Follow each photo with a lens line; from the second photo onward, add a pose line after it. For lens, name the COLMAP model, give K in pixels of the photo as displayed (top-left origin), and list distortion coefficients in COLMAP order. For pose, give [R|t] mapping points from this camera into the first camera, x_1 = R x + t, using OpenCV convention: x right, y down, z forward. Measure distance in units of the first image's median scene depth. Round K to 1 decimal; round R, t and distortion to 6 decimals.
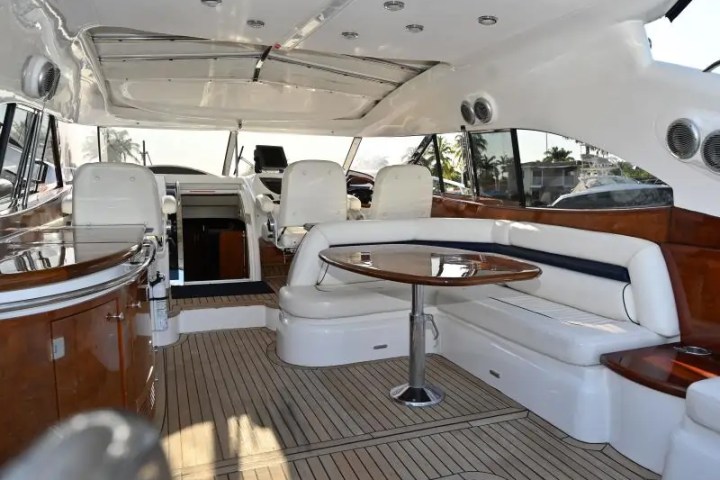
lens RADIAL K [[521.2, 0, 360.0], [0, 521.2, 240.0], [0, 0, 1]] dist [0.002232, 0.000702]
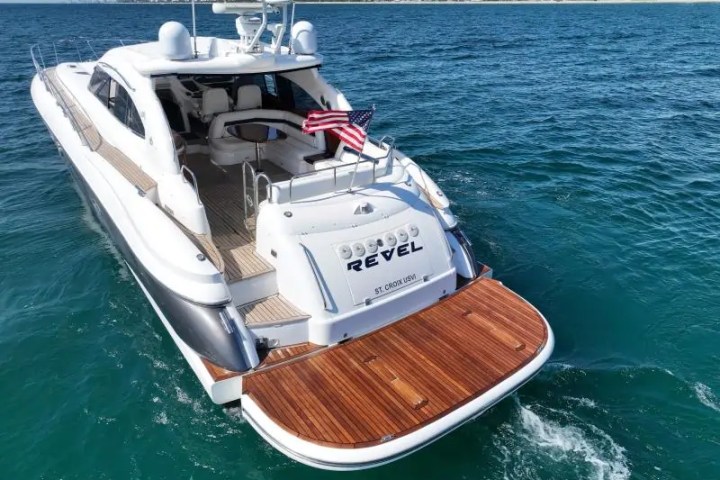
lens RADIAL K [[521.2, 0, 360.0], [0, 521.2, 240.0], [0, 0, 1]] dist [0.002232, 0.000702]
pose [[0.957618, -0.091112, 0.273251, -0.278908], [-0.013233, 0.933736, 0.357717, -0.606361], [-0.287737, -0.346172, 0.892957, -2.822055]]
